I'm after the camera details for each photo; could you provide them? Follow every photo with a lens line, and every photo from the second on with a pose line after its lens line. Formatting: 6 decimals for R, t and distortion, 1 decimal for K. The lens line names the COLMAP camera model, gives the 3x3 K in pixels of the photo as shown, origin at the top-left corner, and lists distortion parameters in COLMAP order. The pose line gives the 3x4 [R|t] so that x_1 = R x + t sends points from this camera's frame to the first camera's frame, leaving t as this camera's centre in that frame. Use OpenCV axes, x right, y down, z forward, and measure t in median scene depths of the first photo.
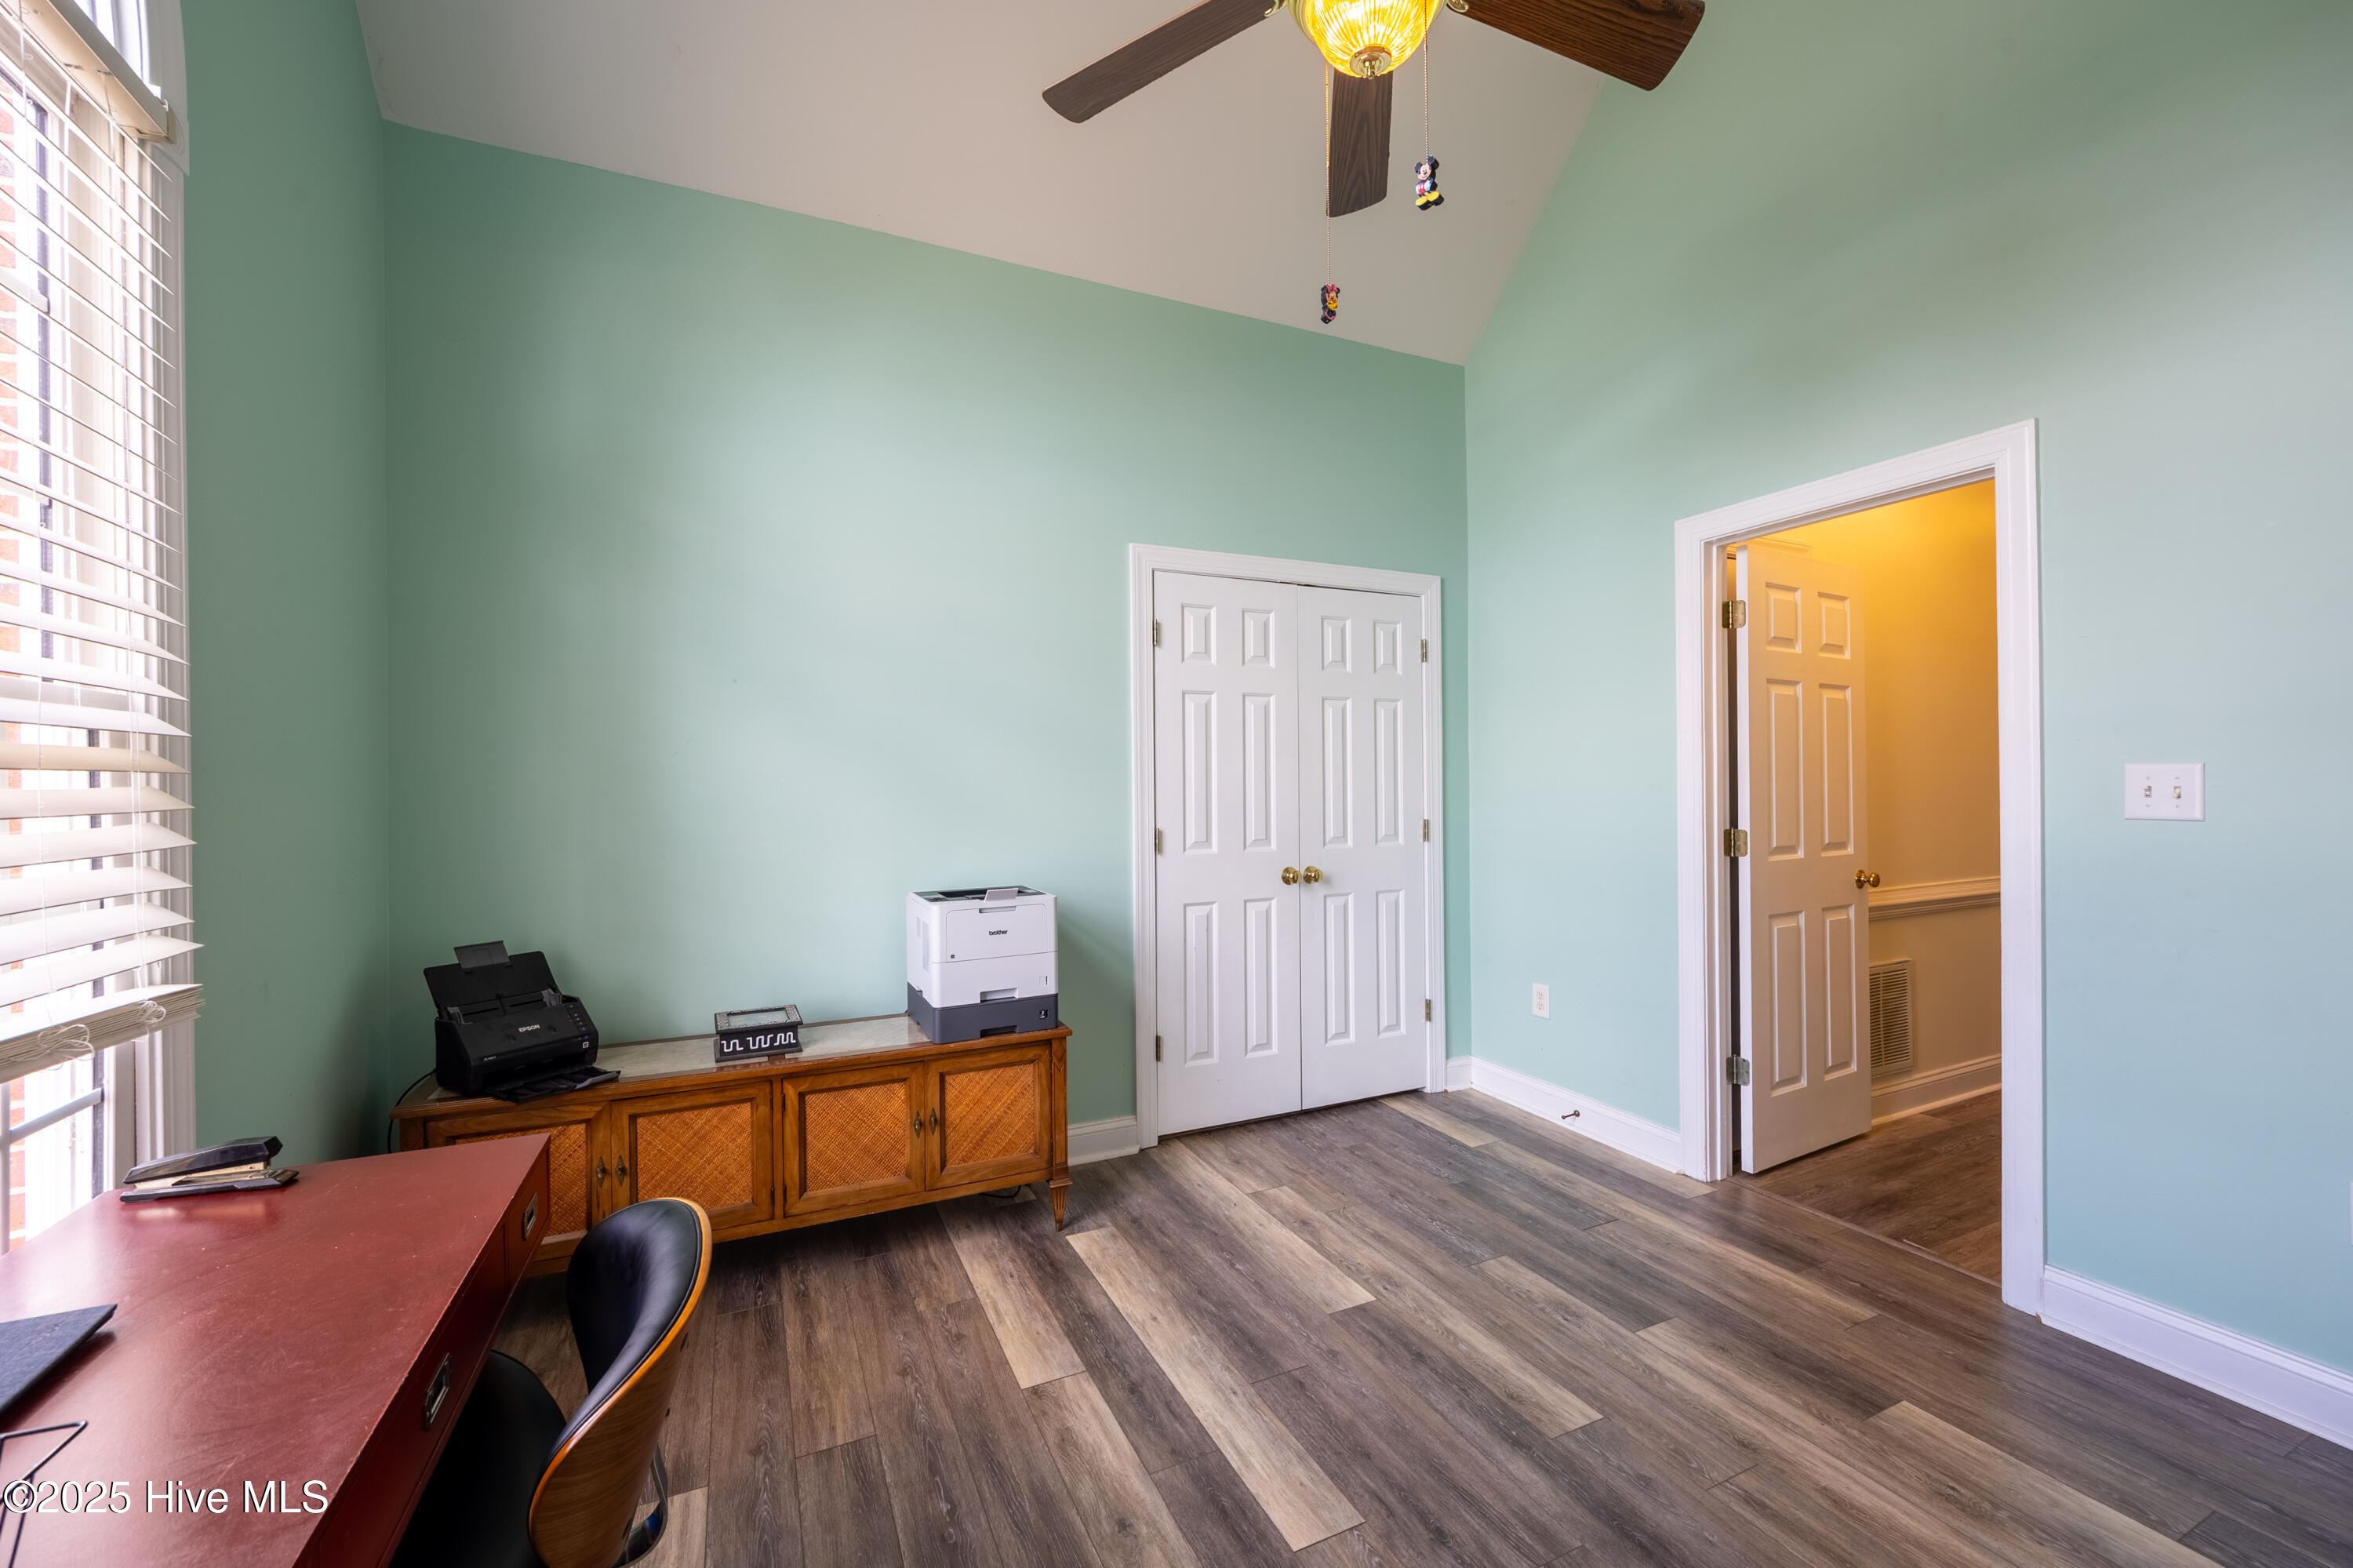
lens RADIAL K [[918.8, 0, 1171.9], [0, 918.8, 785.2], [0, 0, 1]] dist [-0.001539, 0.000108]
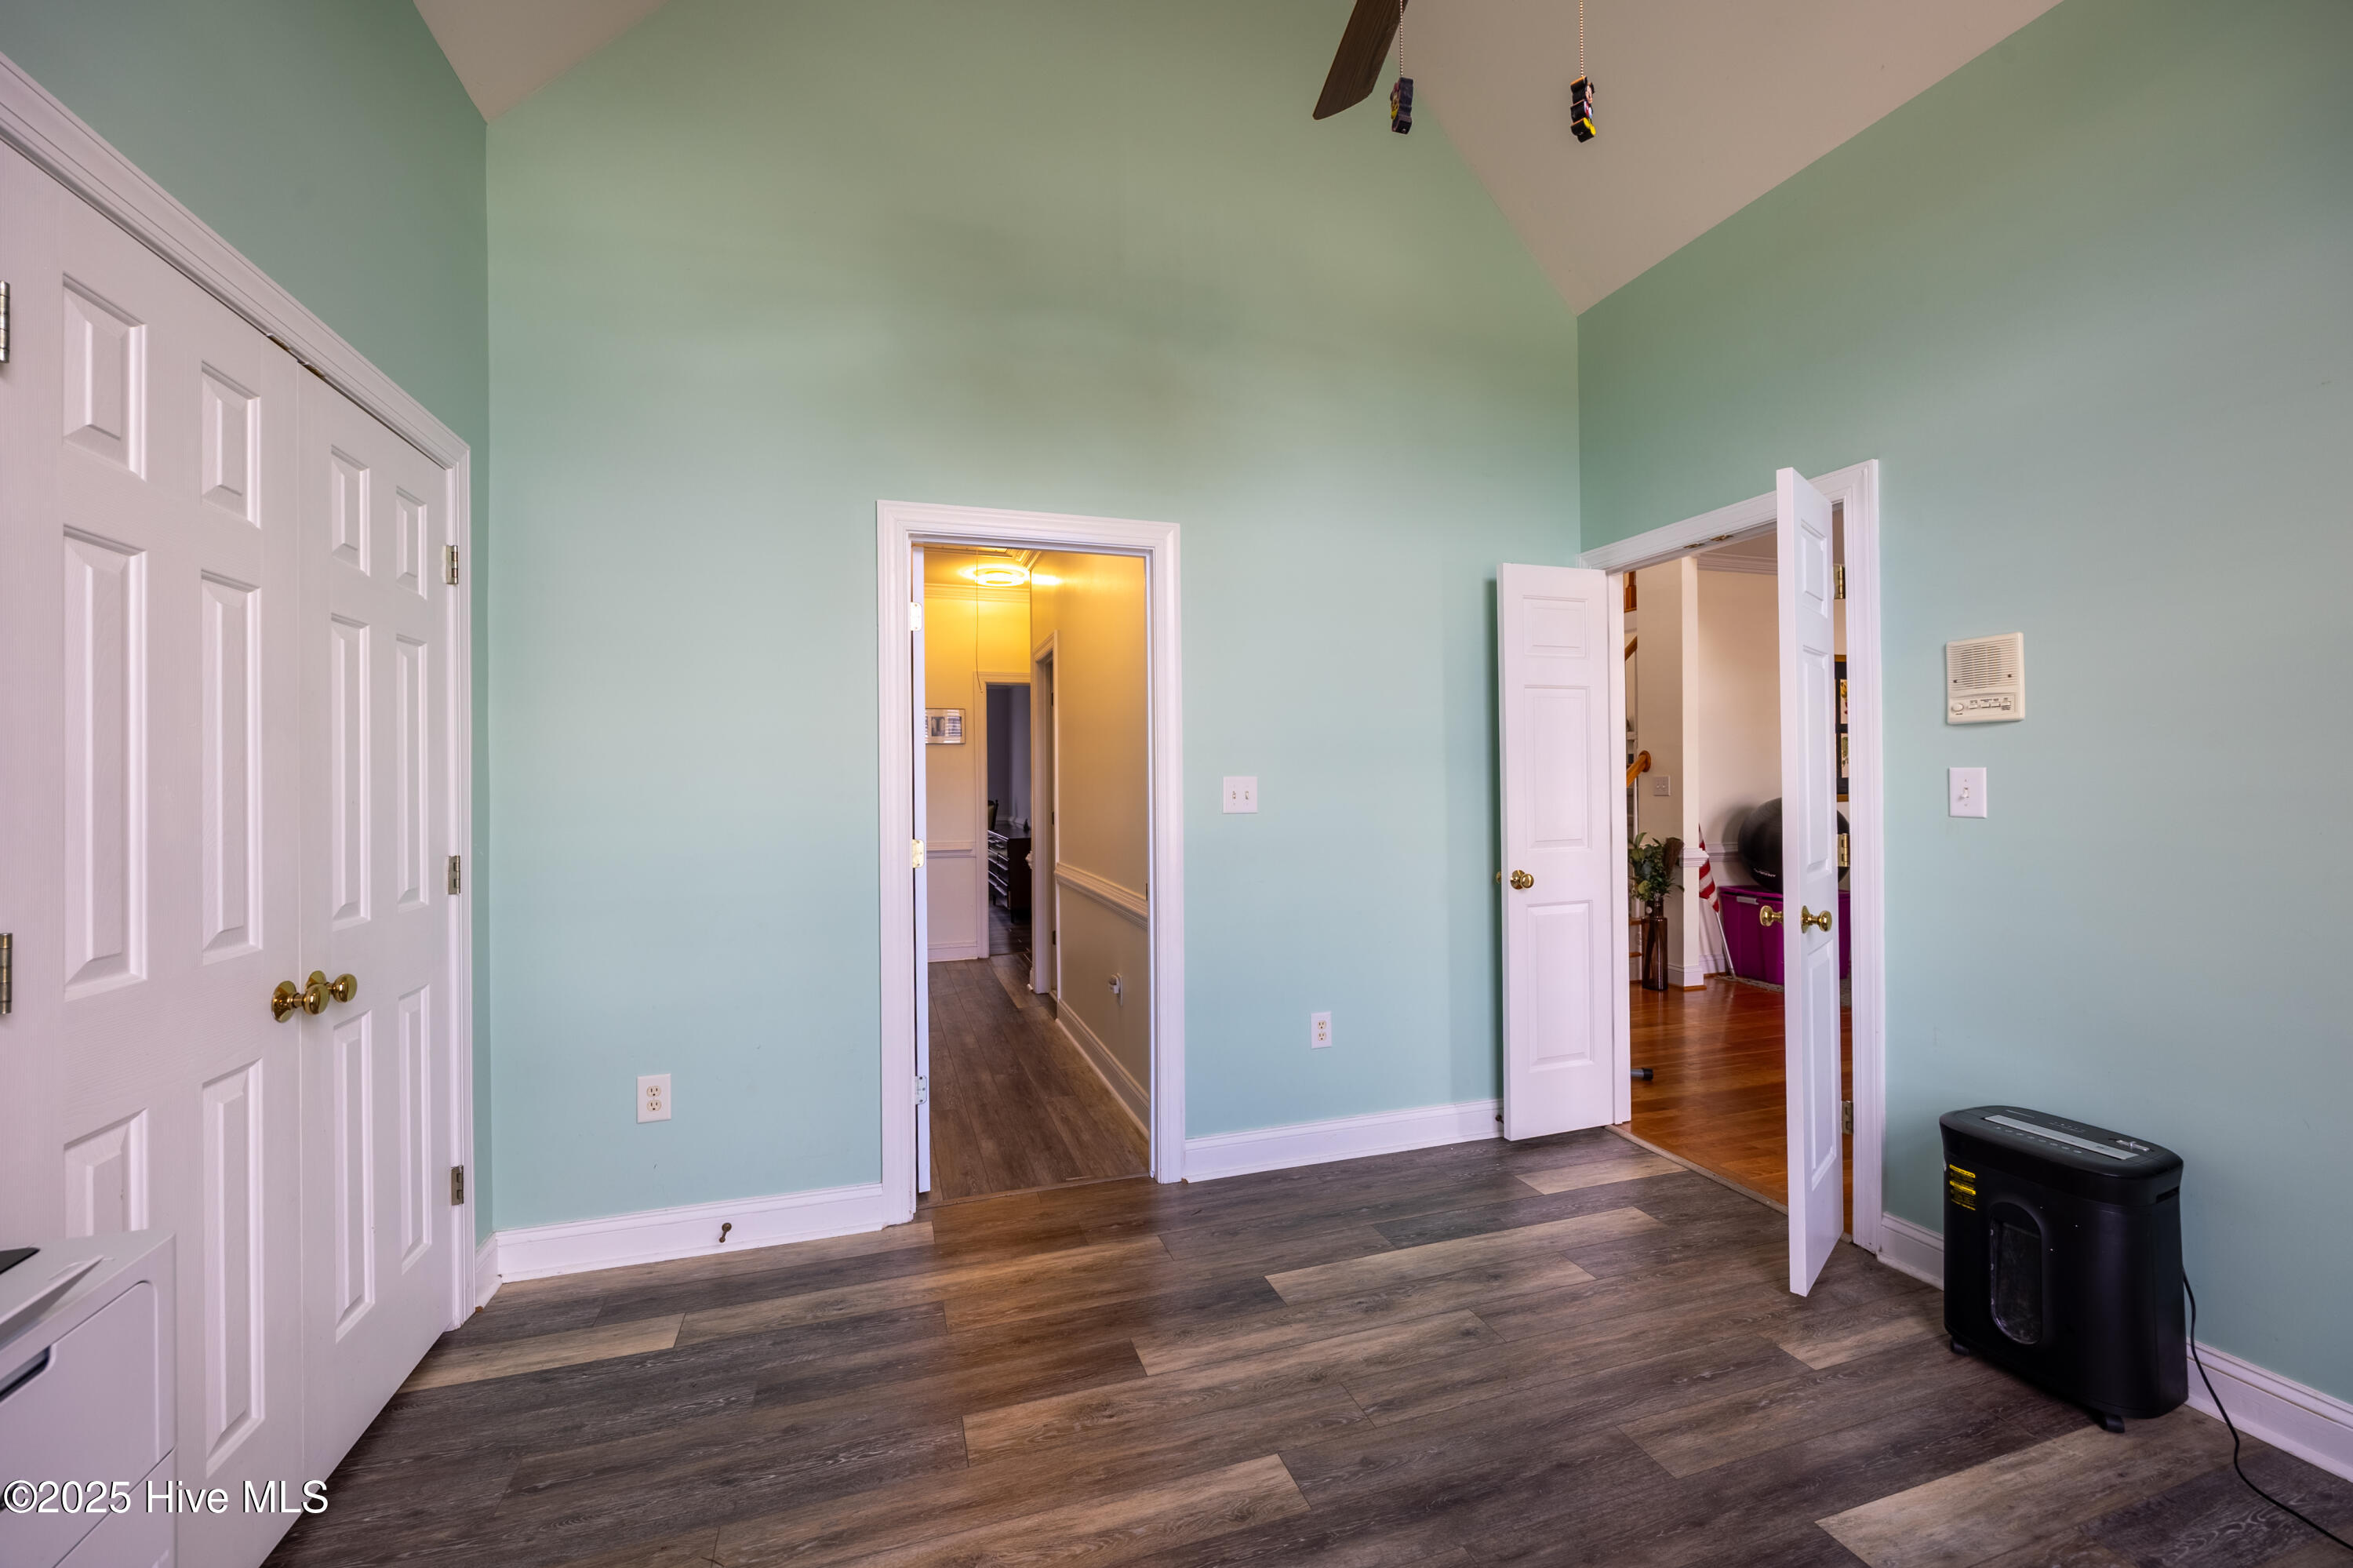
lens RADIAL K [[918.8, 0, 1171.9], [0, 918.8, 785.2], [0, 0, 1]] dist [-0.001539, 0.000108]
pose [[0.124323, 0.008903, 0.992202, -0.342085], [0.007262, 0.999925, -0.009882, 0.003280], [-0.992215, 0.008433, 0.124249, 0.684387]]
